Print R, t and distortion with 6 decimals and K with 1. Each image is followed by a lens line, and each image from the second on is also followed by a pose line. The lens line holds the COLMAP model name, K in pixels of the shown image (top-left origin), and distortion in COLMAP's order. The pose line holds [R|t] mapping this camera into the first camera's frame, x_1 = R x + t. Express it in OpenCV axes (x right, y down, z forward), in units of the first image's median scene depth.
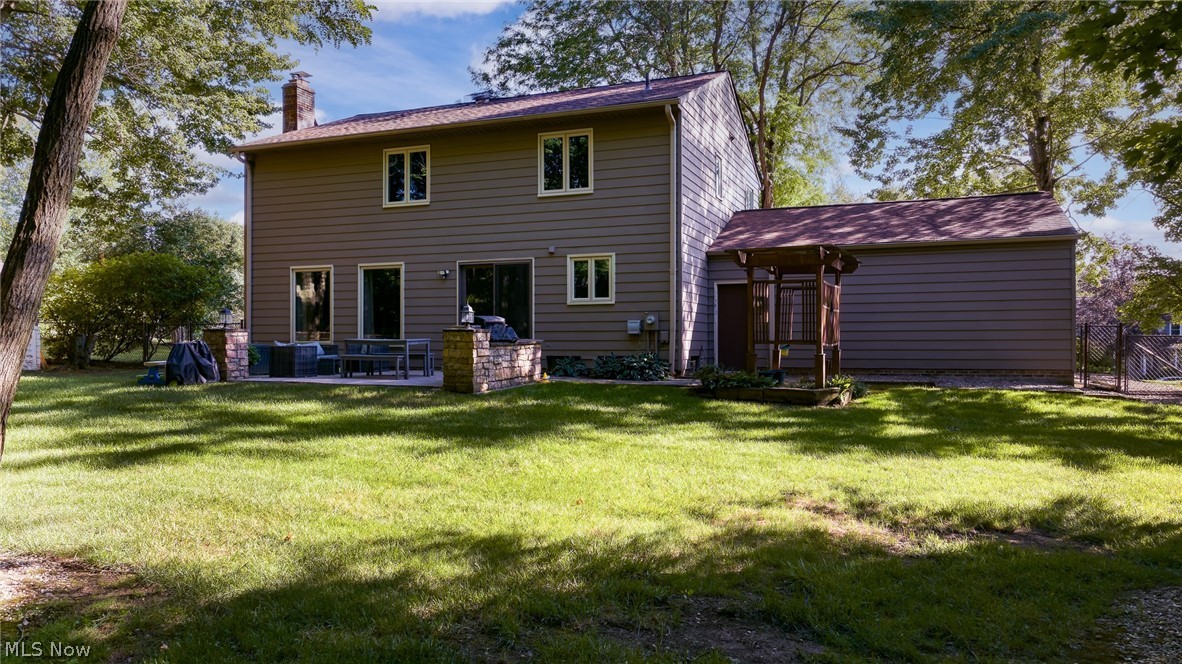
lens RADIAL K [[852.9, 0, 591.0], [0, 852.9, 332.0], [0, 0, 1]] dist [0.000266, -0.006081]
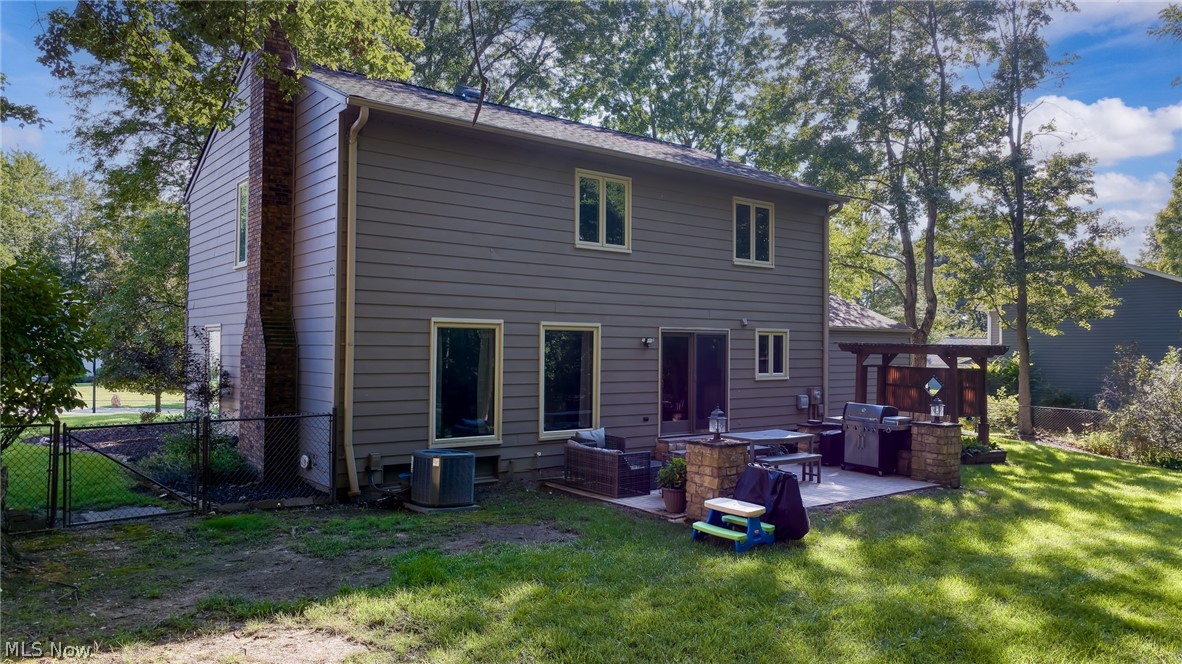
lens RADIAL K [[852.9, 0, 591.0], [0, 852.9, 332.0], [0, 0, 1]] dist [0.000266, -0.006081]
pose [[0.485184, 0.034623, 0.873726, -0.948813], [0.002359, 0.999160, -0.040904, -0.046796], [-0.874409, 0.021907, 0.484695, 0.687555]]
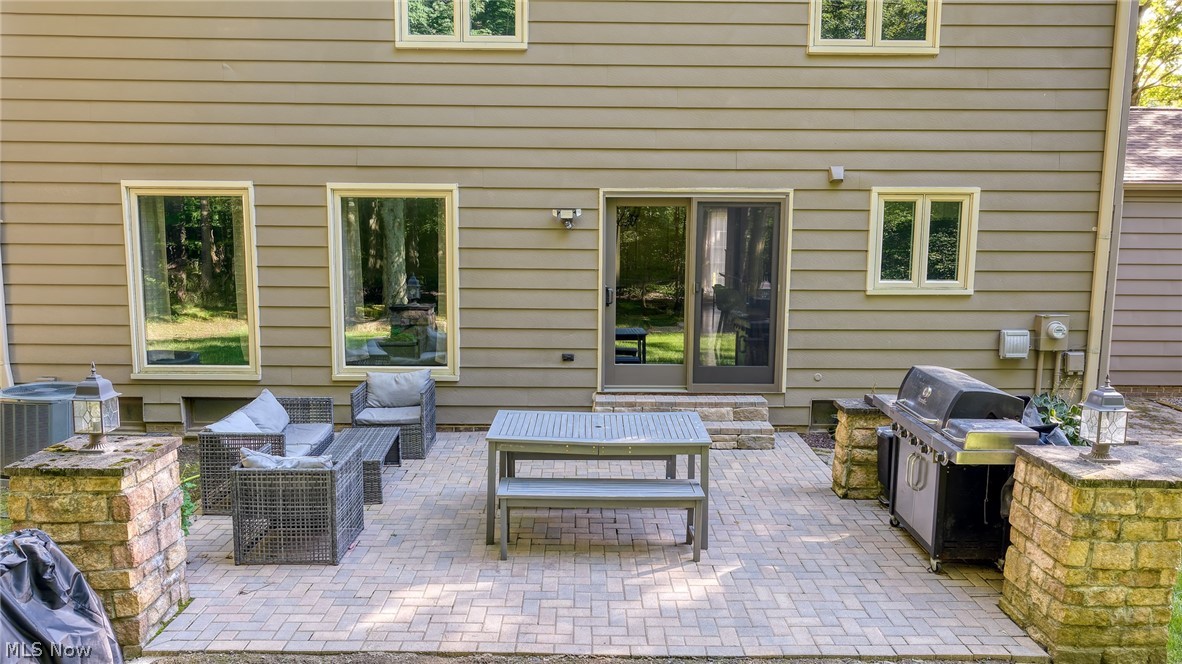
lens RADIAL K [[846.4, 0, 604.5], [0, 846.4, 331.8], [0, 0, 1]] dist [0.004452, 0.000555]
pose [[0.921652, -0.029941, 0.386860, -0.337696], [-0.012191, 0.994292, 0.105998, -0.058471], [-0.387825, -0.102409, 0.916026, 0.619879]]
